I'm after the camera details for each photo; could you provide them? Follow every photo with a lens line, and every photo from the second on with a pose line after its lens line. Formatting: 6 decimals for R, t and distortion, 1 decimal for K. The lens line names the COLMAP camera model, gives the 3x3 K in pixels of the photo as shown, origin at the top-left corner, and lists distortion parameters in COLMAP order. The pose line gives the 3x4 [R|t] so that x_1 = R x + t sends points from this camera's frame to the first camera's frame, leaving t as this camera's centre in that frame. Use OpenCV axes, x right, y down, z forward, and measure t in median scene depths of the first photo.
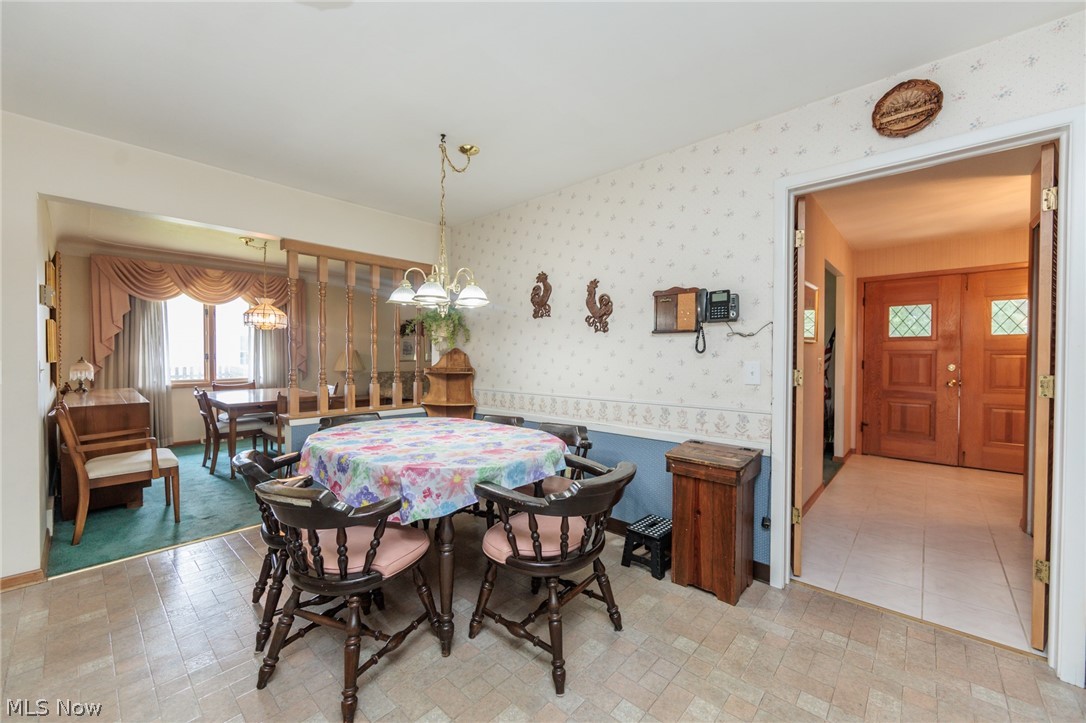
lens RADIAL K [[433.2, 0, 549.0], [0, 433.2, 363.5], [0, 0, 1]] dist [-0.001032, -0.001139]
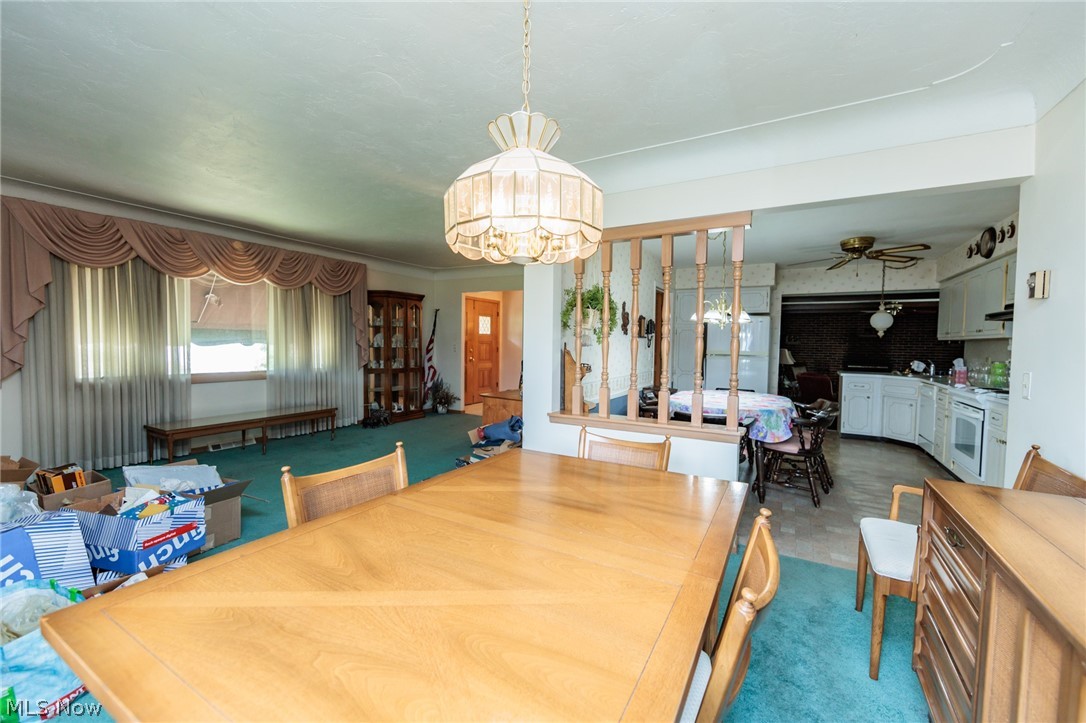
lens RADIAL K [[433.2, 0, 548.0], [0, 433.2, 360.4], [0, 0, 1]] dist [-0.001032, -0.001139]
pose [[-0.222929, -0.045420, 0.973776, -1.393061], [0.003976, 0.998863, 0.047500, -0.052574], [-0.974827, 0.014461, -0.222495, 1.629996]]
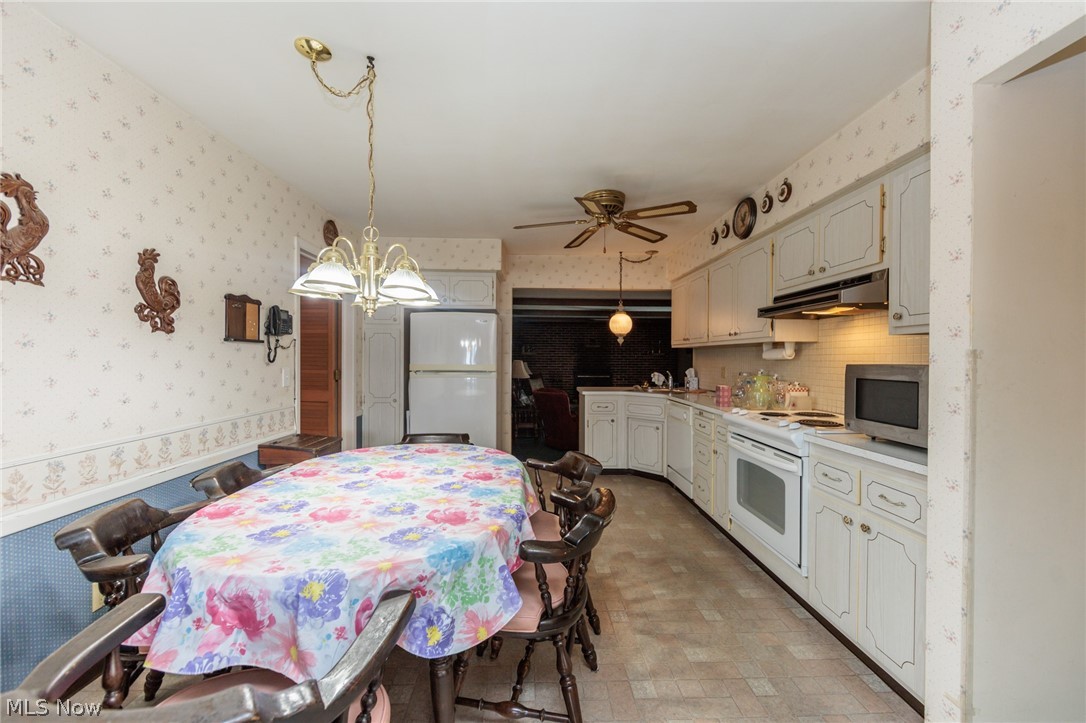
lens RADIAL K [[433.2, 0, 542.2], [0, 433.2, 359.1], [0, 0, 1]] dist [-0.001032, -0.001139]
pose [[-0.693567, -0.007632, 0.720351, -0.750912], [0.009805, 0.999751, 0.020033, -0.038396], [-0.720325, 0.020957, -0.693320, 1.026875]]
